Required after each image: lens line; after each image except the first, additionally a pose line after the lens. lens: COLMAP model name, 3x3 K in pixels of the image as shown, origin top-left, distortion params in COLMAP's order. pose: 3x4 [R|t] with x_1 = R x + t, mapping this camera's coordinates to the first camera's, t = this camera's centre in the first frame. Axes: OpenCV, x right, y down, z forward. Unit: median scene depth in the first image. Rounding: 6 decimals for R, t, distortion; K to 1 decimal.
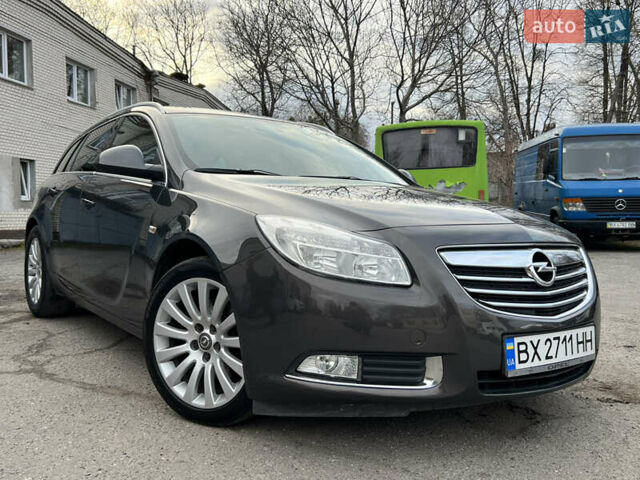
lens RADIAL K [[612.9, 0, 320.0], [0, 612.9, 240.0], [0, 0, 1]] dist [0.024315, -0.024664]
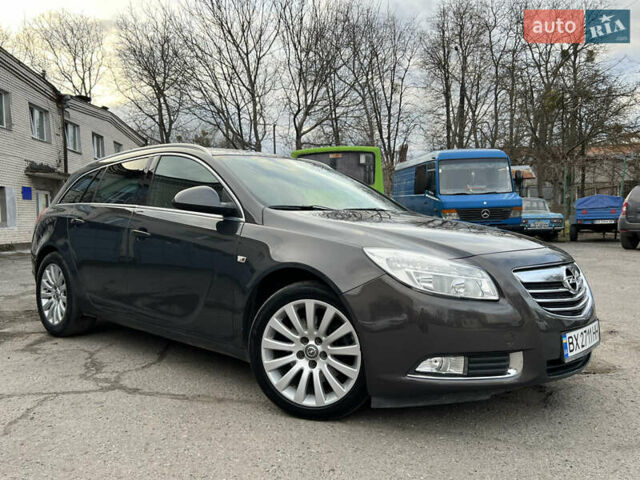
lens RADIAL K [[533.2, 0, 323.8], [0, 533.2, 242.8], [0, 0, 1]] dist [0.051318, -0.072854]
pose [[0.977772, -0.031109, 0.207349, -0.249188], [0.031697, 0.999497, 0.000484, -0.033141], [-0.207260, 0.006099, 0.978267, -0.029337]]
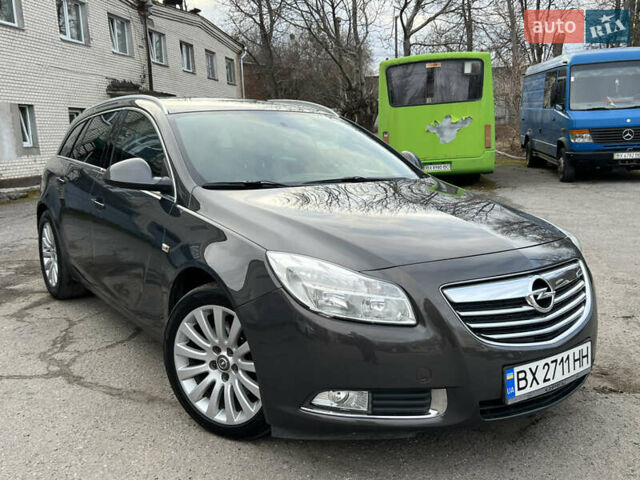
lens RADIAL K [[613.5, 0, 324.8], [0, 613.5, 241.1], [0, 0, 1]] dist [0.015551, -0.006550]
pose [[0.999440, -0.033067, -0.005205, 0.000502], [0.033461, 0.991250, 0.127683, -0.114342], [0.000937, -0.127786, 0.991801, -0.016762]]
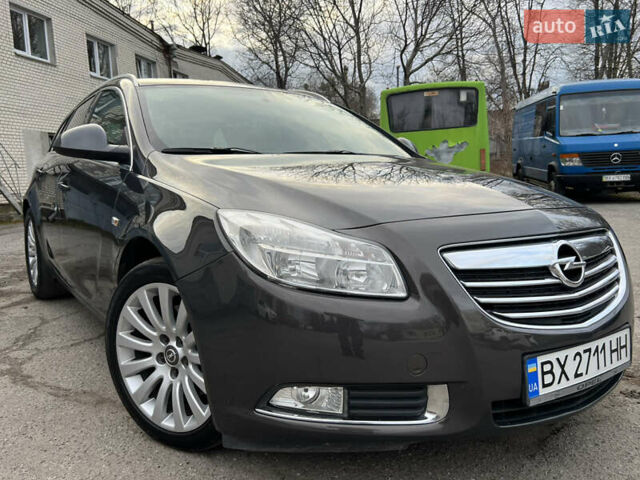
lens RADIAL K [[552.8, 0, 327.0], [0, 552.8, 241.1], [0, 0, 1]] dist [-0.002279, 0.017287]
pose [[0.999378, -0.030849, -0.017077, 0.032459], [0.032130, 0.996225, 0.080644, -0.032862], [0.014525, -0.081142, 0.996597, 0.159872]]
